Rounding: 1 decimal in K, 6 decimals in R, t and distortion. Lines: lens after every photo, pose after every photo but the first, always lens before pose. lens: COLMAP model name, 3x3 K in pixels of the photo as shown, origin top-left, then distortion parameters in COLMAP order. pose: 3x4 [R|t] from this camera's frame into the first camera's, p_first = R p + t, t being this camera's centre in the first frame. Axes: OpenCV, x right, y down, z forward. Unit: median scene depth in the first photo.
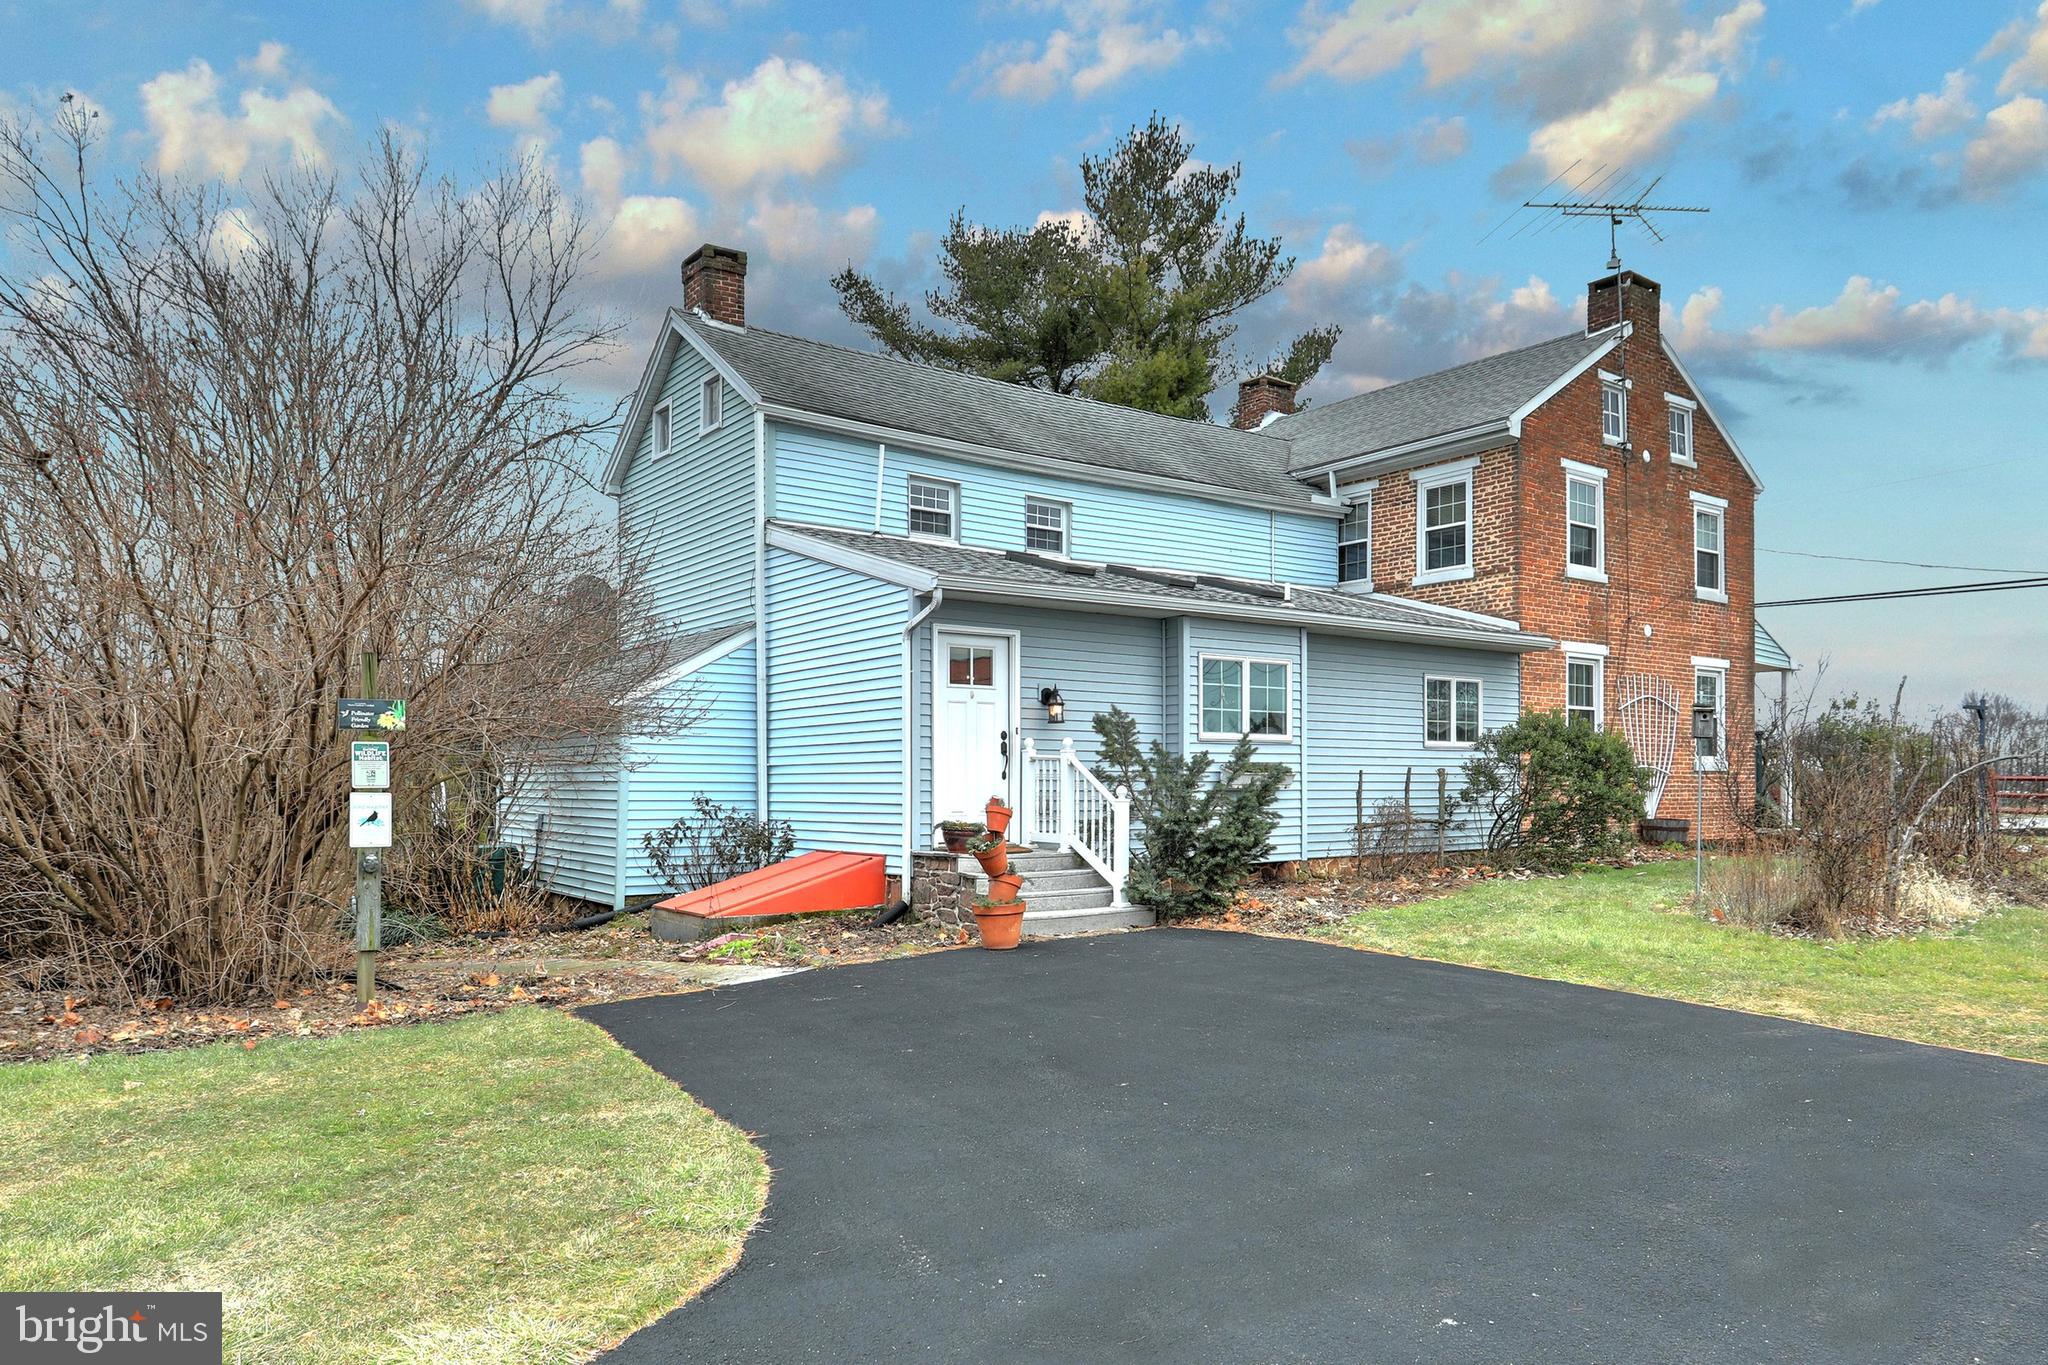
lens RADIAL K [[1398.0, 0, 1090.3], [0, 1398.0, 762.9], [0, 0, 1]] dist [0.002460, 0.001196]
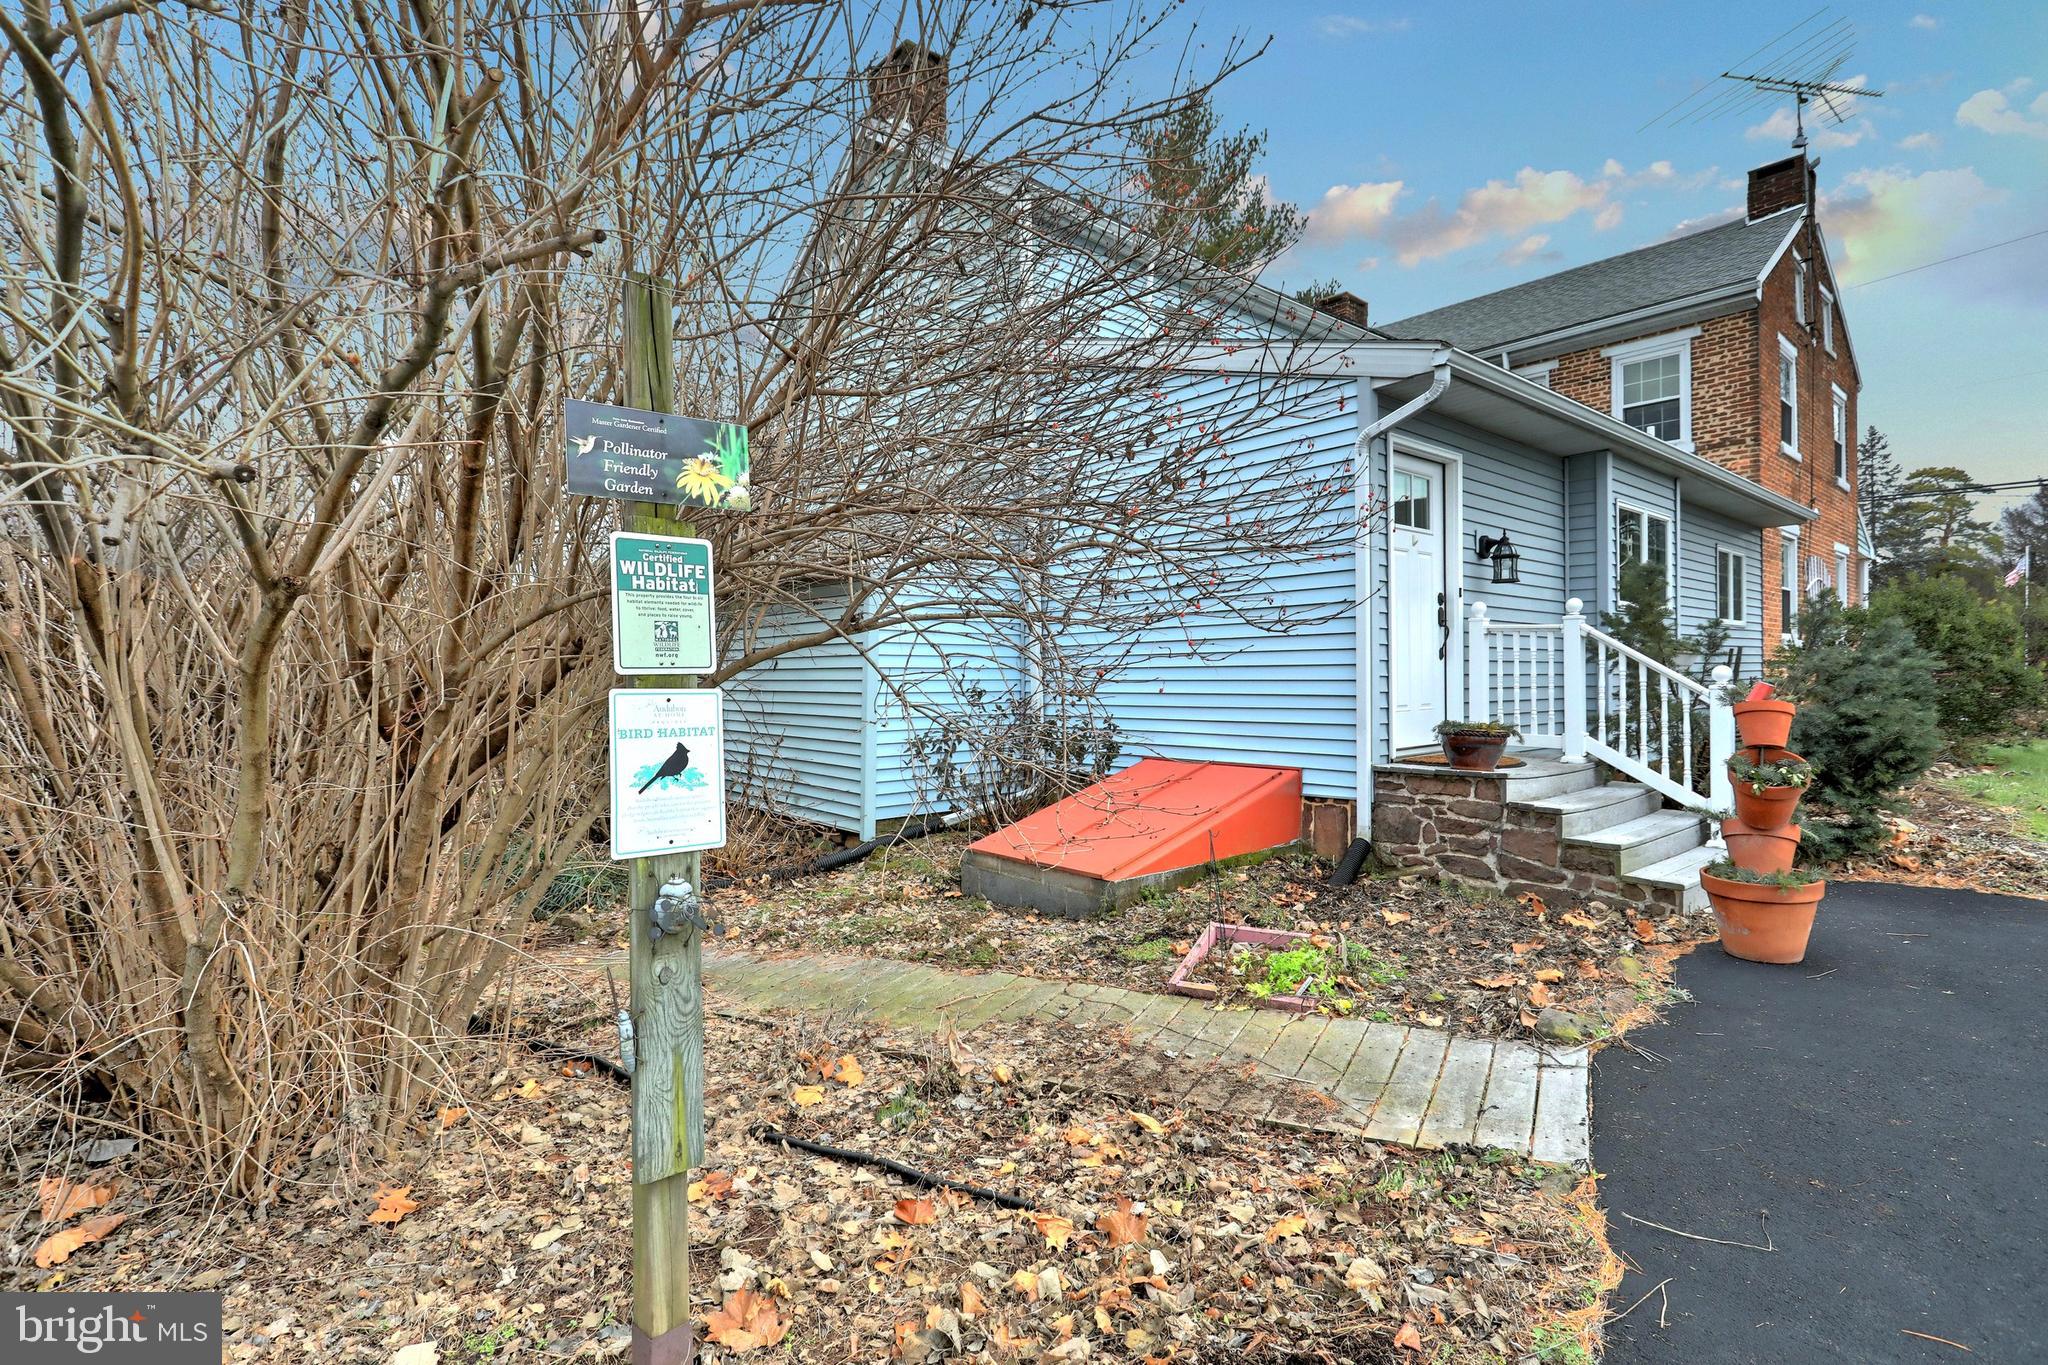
lens RADIAL K [[981.6, 0, 1084.9], [0, 981.6, 674.1], [0, 0, 1]] dist [0.000397, -0.000031]
pose [[0.995995, -0.007902, 0.089059, -0.273900], [0.006468, 0.999845, 0.016385, 0.009189], [-0.089174, -0.015744, 0.995892, 0.476967]]
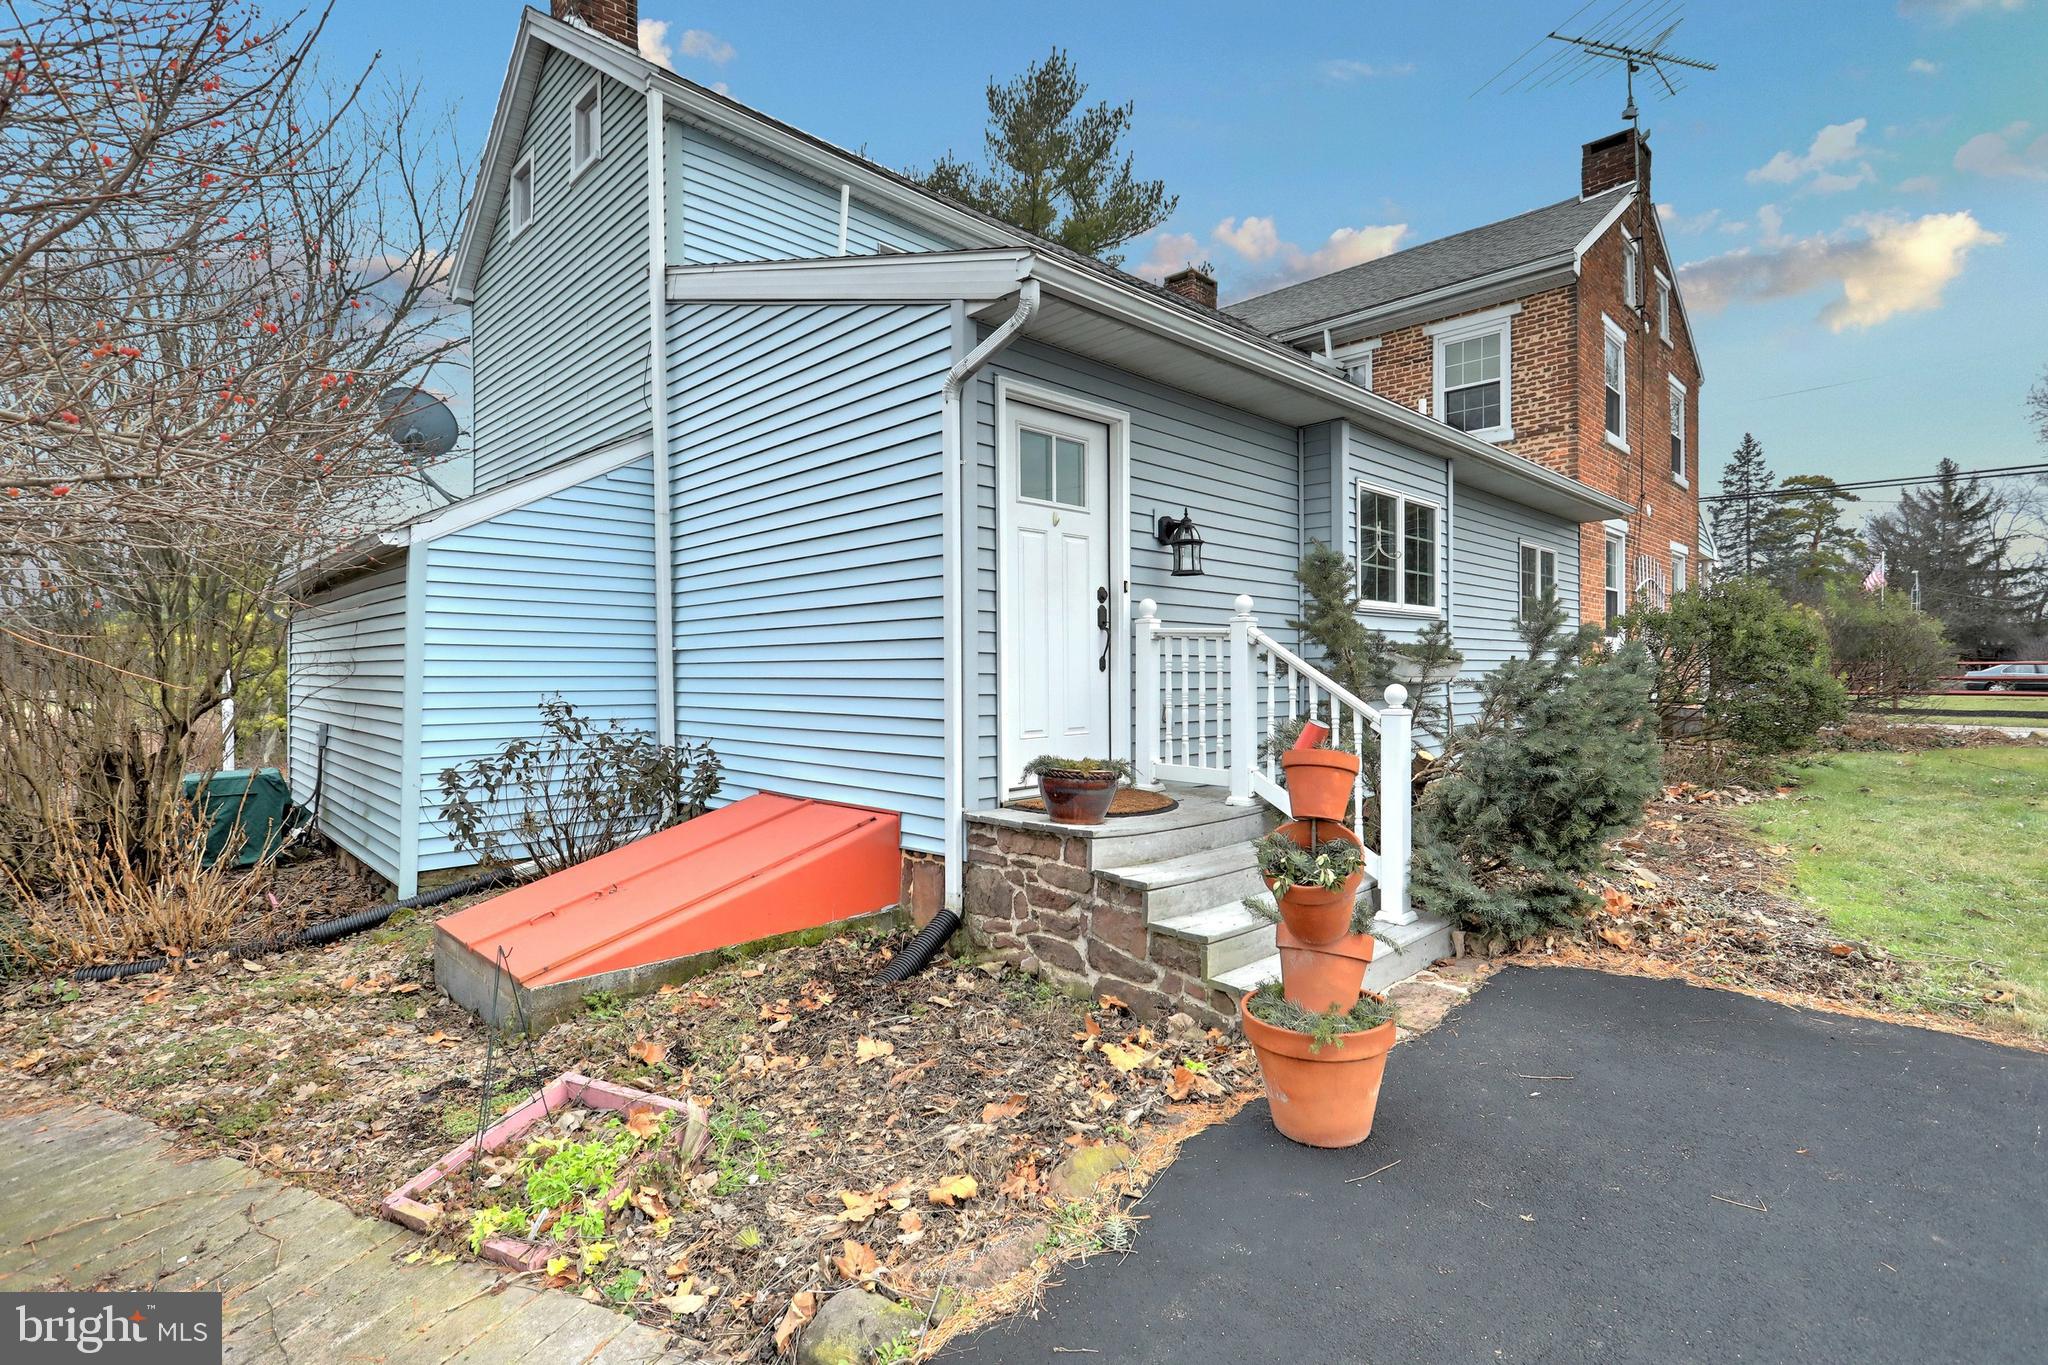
lens RADIAL K [[982.9, 0, 1089.7], [0, 982.9, 675.0], [0, 0, 1]] dist [-0.004472, 0.000157]
pose [[0.986470, -0.004863, 0.163869, -0.125287], [0.001391, 0.999772, 0.021295, 0.004475], [-0.163936, -0.020779, 0.986252, 0.564166]]
